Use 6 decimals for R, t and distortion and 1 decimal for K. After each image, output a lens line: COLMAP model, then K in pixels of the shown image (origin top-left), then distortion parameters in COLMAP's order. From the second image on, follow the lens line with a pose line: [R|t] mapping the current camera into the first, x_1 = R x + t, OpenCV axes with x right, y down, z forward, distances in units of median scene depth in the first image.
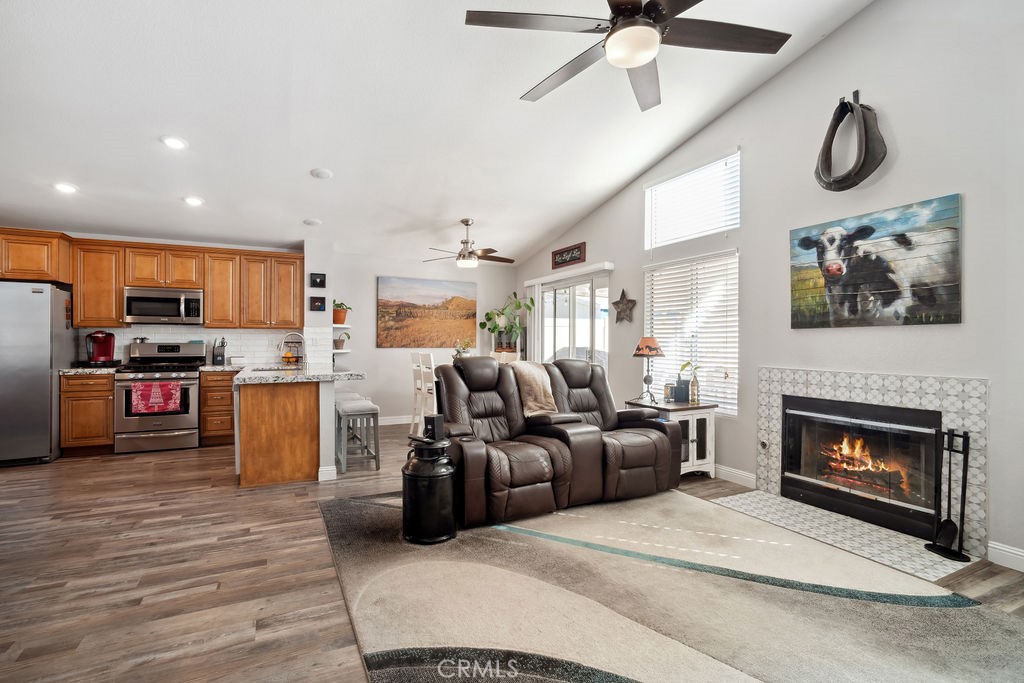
lens RADIAL K [[477.2, 0, 507.6], [0, 477.2, 339.0], [0, 0, 1]] dist [-0.021319, 0.010983]
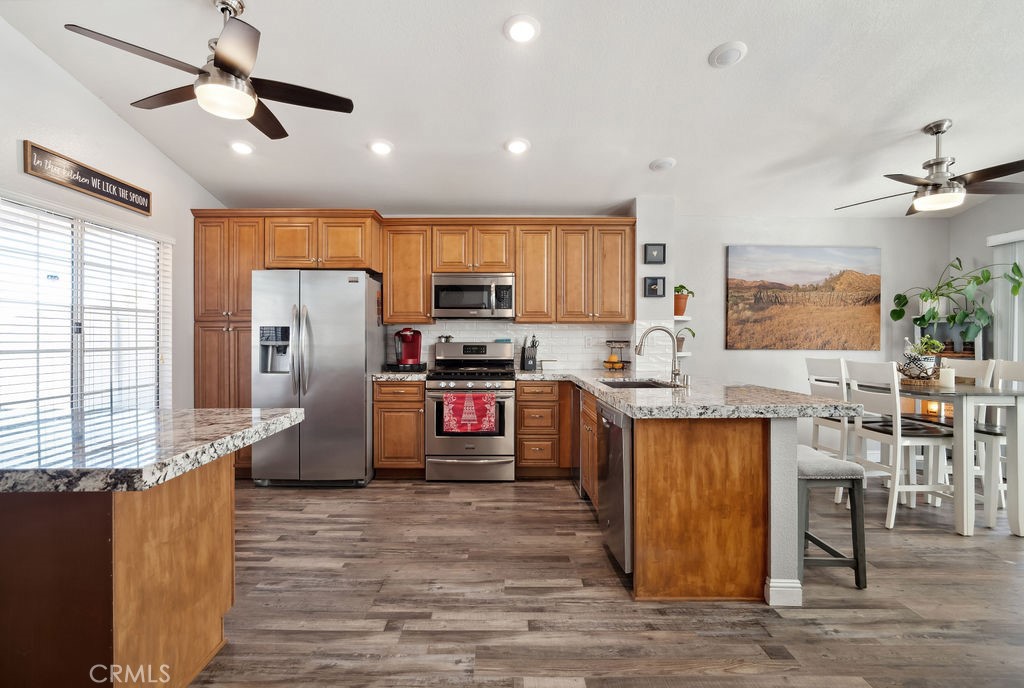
lens RADIAL K [[483.7, 0, 508.8], [0, 483.7, 338.0], [0, 0, 1]] dist [-0.010074, 0.000148]
pose [[0.902538, -0.001745, -0.430606, -0.466599], [0.002564, 0.999996, 0.001323, 0.000021], [0.430602, -0.002298, 0.902539, 0.427012]]
